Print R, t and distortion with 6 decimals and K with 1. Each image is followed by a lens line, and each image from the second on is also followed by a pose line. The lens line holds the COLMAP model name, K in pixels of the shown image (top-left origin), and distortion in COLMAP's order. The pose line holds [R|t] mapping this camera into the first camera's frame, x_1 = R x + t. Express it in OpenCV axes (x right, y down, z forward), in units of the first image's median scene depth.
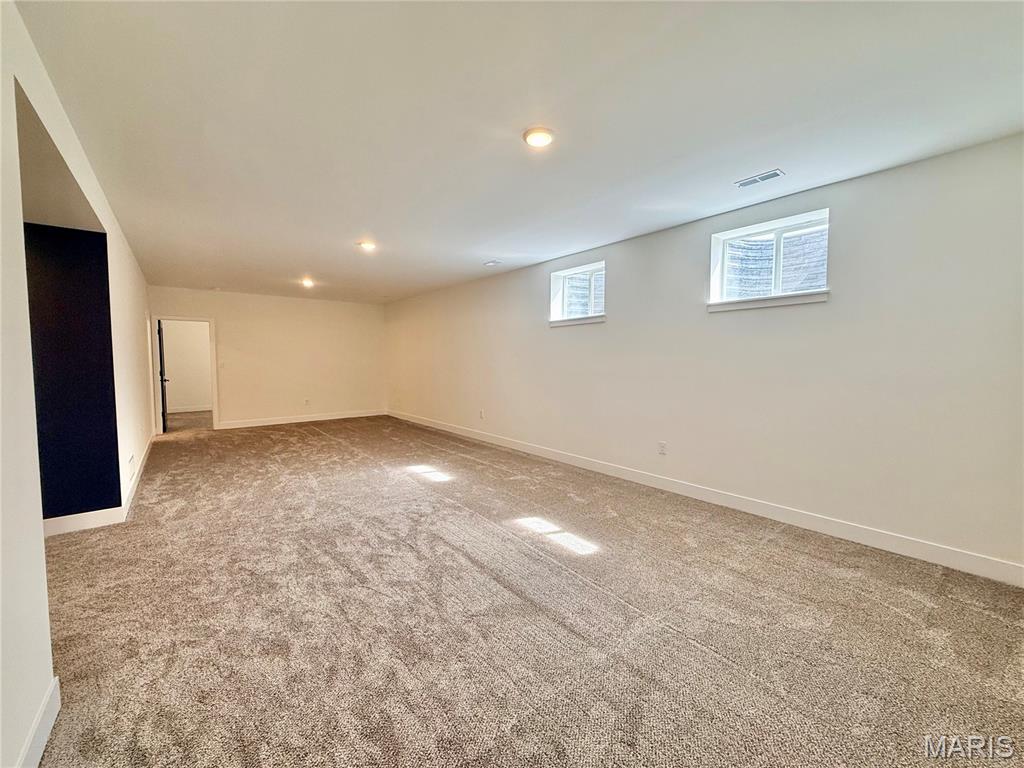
lens RADIAL K [[408.4, 0, 512.2], [0, 408.4, 383.3], [0, 0, 1]] dist [0.002883, -0.000240]
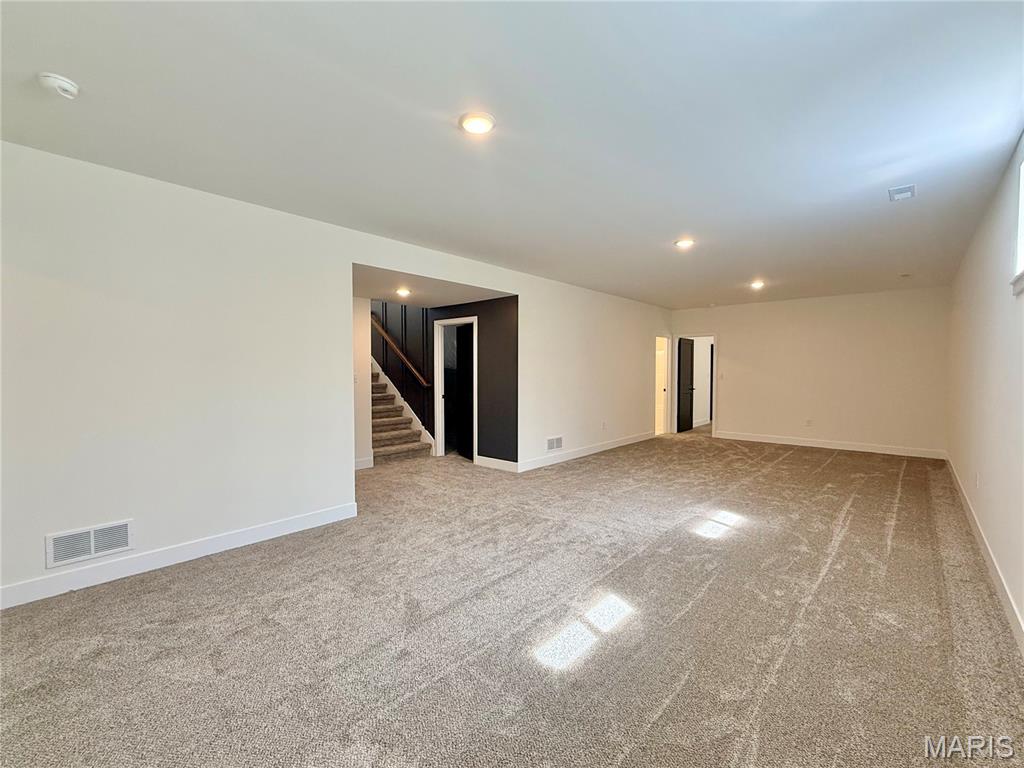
lens RADIAL K [[444.6, 0, 512.2], [0, 444.6, 382.6], [0, 0, 1]] dist [-0.003950, -0.000227]
pose [[0.158796, 0.028133, -0.986910, 0.746801], [-0.059754, 0.998035, 0.018835, -0.042817], [0.985502, 0.055981, 0.160165, 0.680410]]
